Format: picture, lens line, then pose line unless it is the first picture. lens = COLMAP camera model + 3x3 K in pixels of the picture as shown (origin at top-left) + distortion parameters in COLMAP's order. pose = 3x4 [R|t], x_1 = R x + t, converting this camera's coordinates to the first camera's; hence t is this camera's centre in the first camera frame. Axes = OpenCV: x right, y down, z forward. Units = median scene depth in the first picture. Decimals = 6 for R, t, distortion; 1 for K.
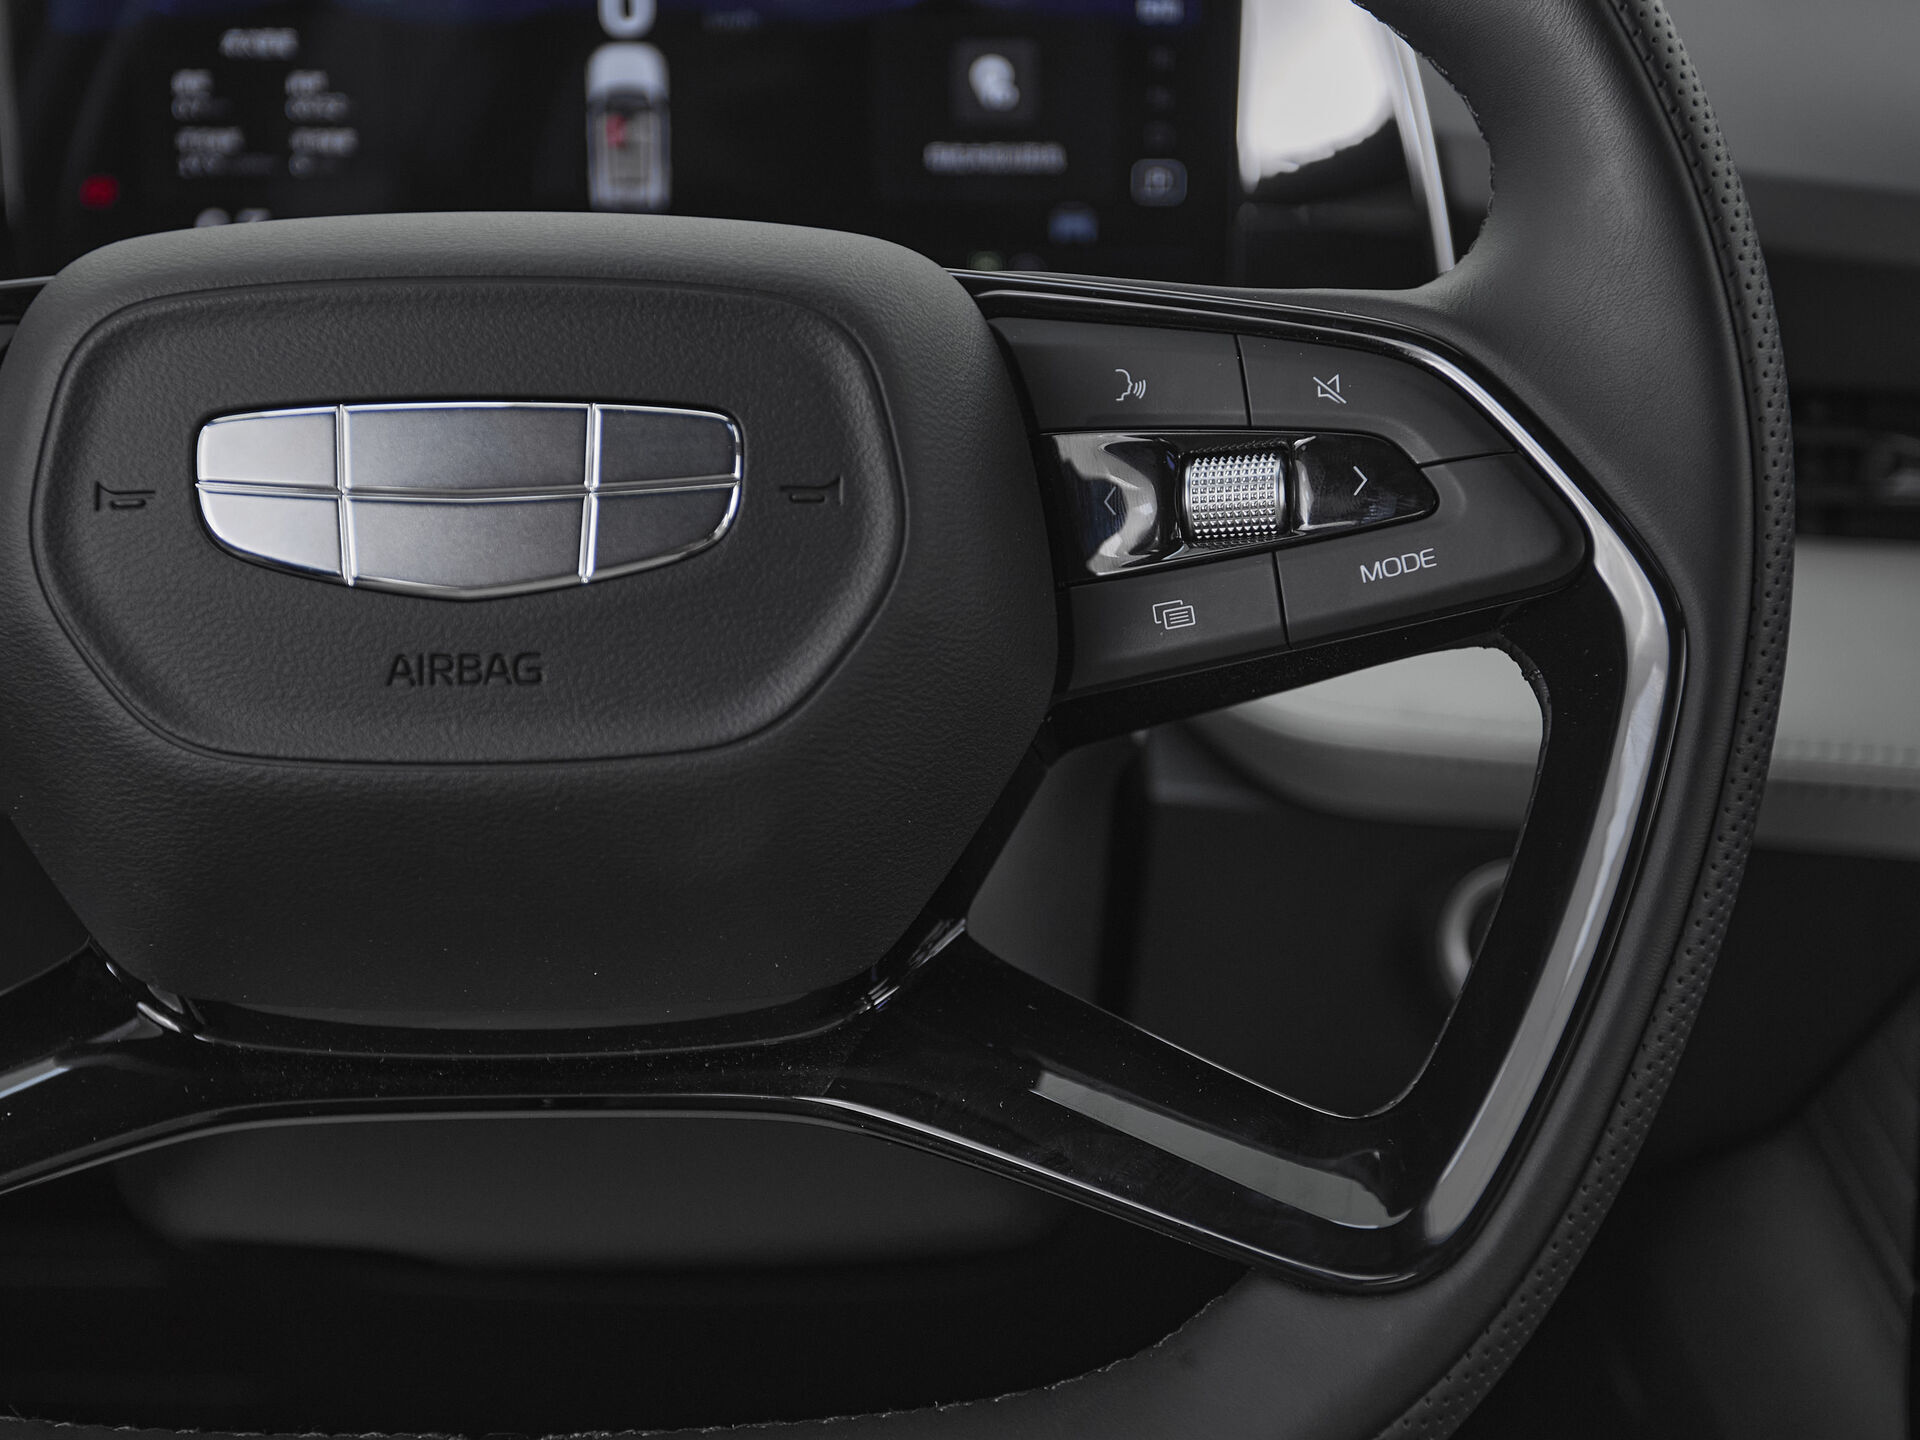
lens RADIAL K [[2780.9, 0, 928.7], [0, 2780.9, 829.5], [0, 0, 1]] dist [0.004280, 0.000000]
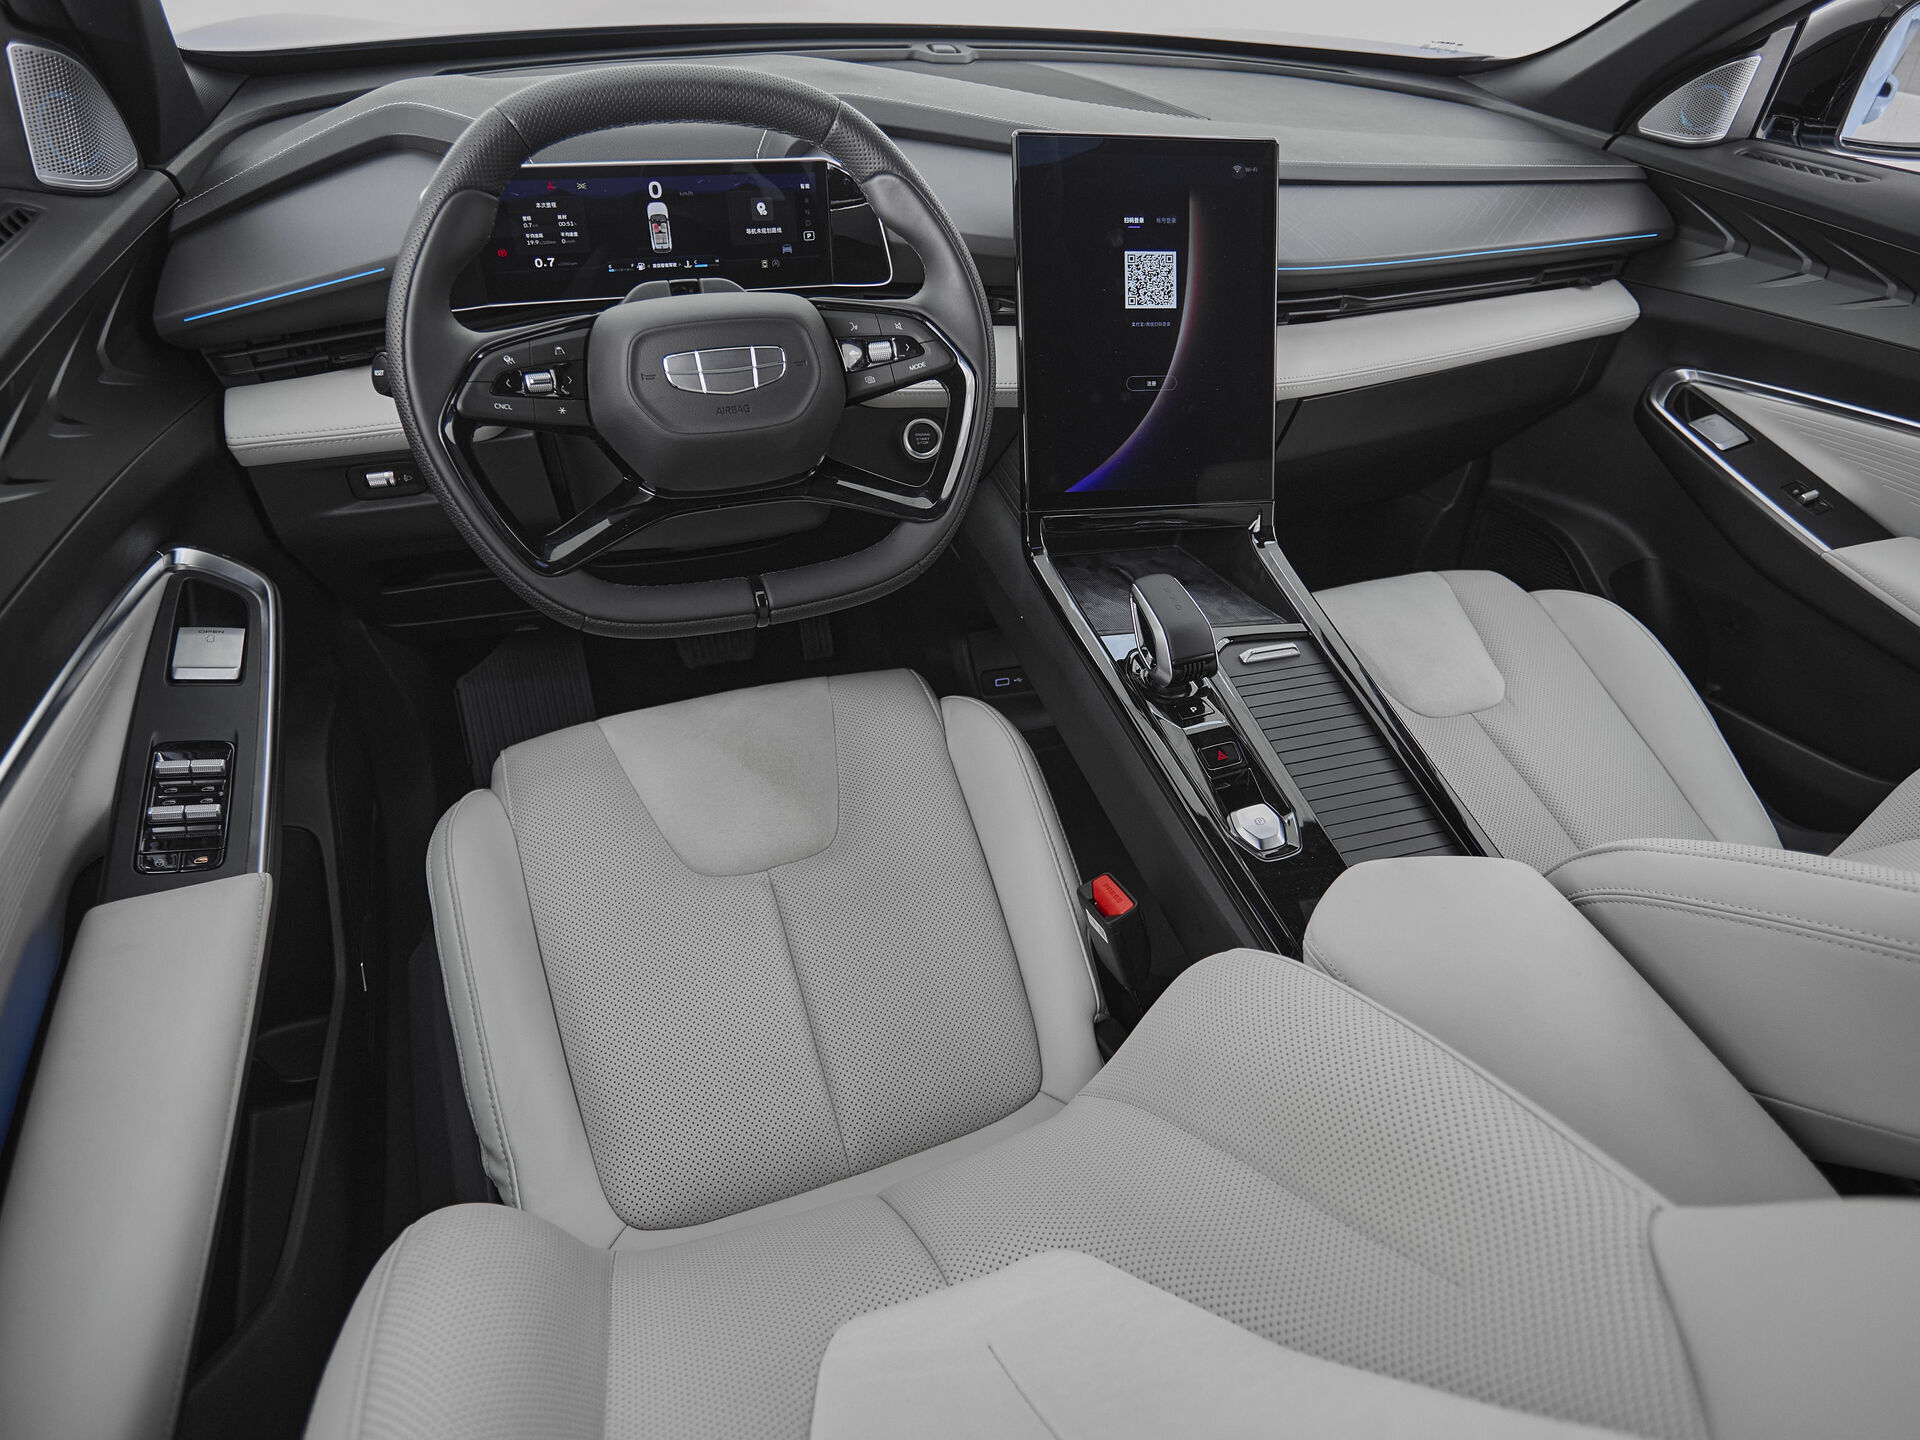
lens RADIAL K [[1059.9, 0, 977.9], [0, 1059.9, 706.9], [0, 0, 1]] dist [-0.003765, -0.003878]
pose [[0.936930, -0.174149, 0.303043, -0.379487], [0.074333, 0.946478, 0.314092, -0.105426], [-0.341523, -0.271756, 0.899728, -0.799550]]
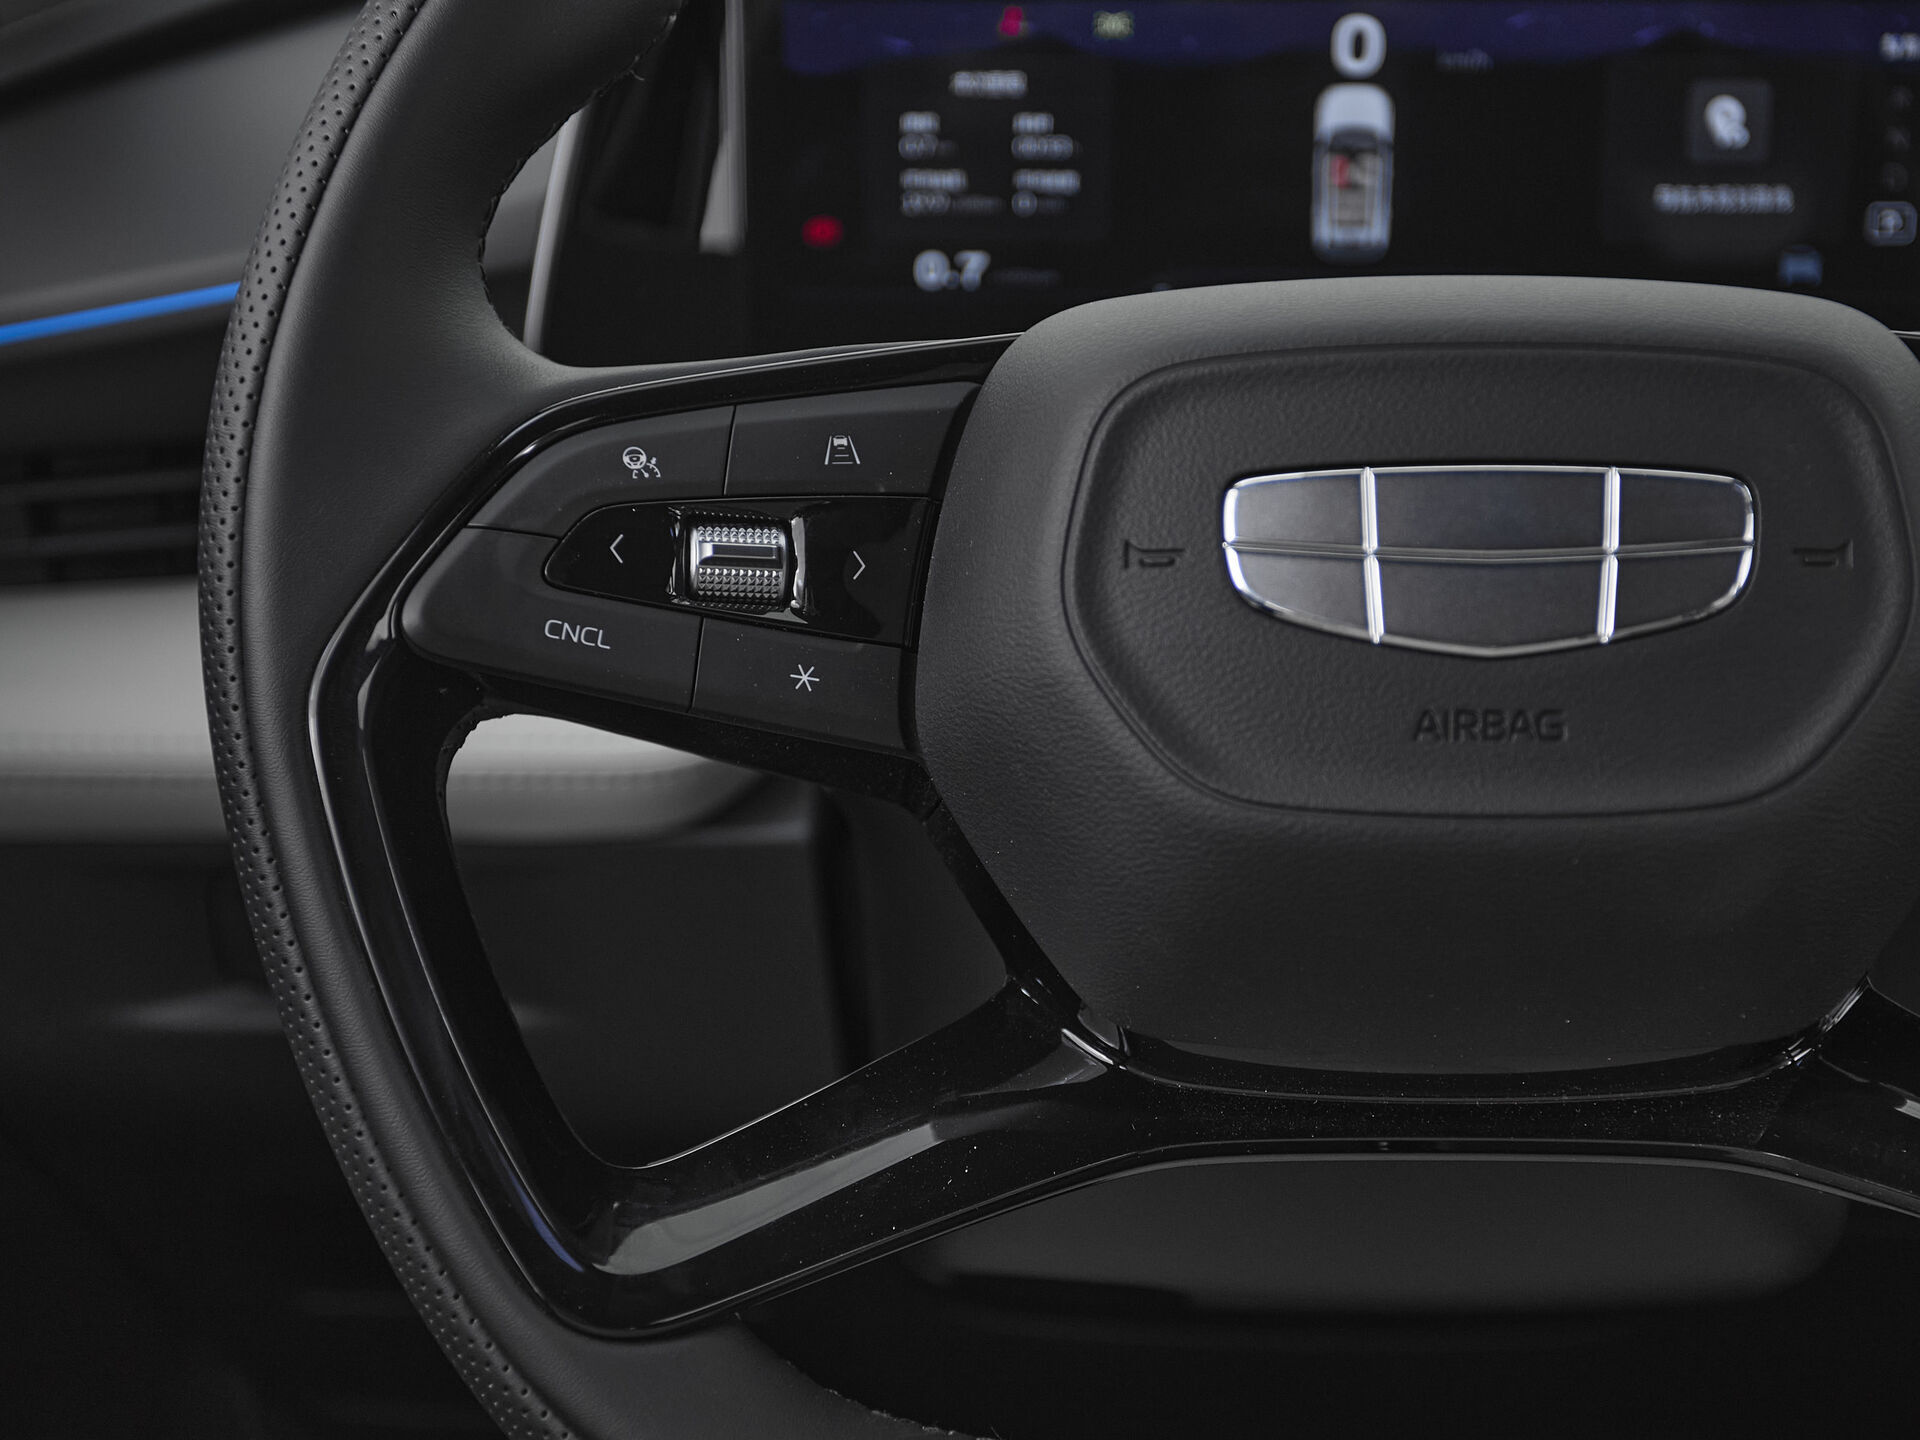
lens RADIAL K [[2940.3, 0, 1036.9], [0, 2940.3, 890.8], [0, 0, 1]] dist [0.011445, 0.000000]
pose [[0.998902, 0.013516, -0.044853, -0.266657], [-0.013084, 0.999865, 0.009905, -0.004531], [0.044981, -0.009307, 0.998944, -0.091720]]
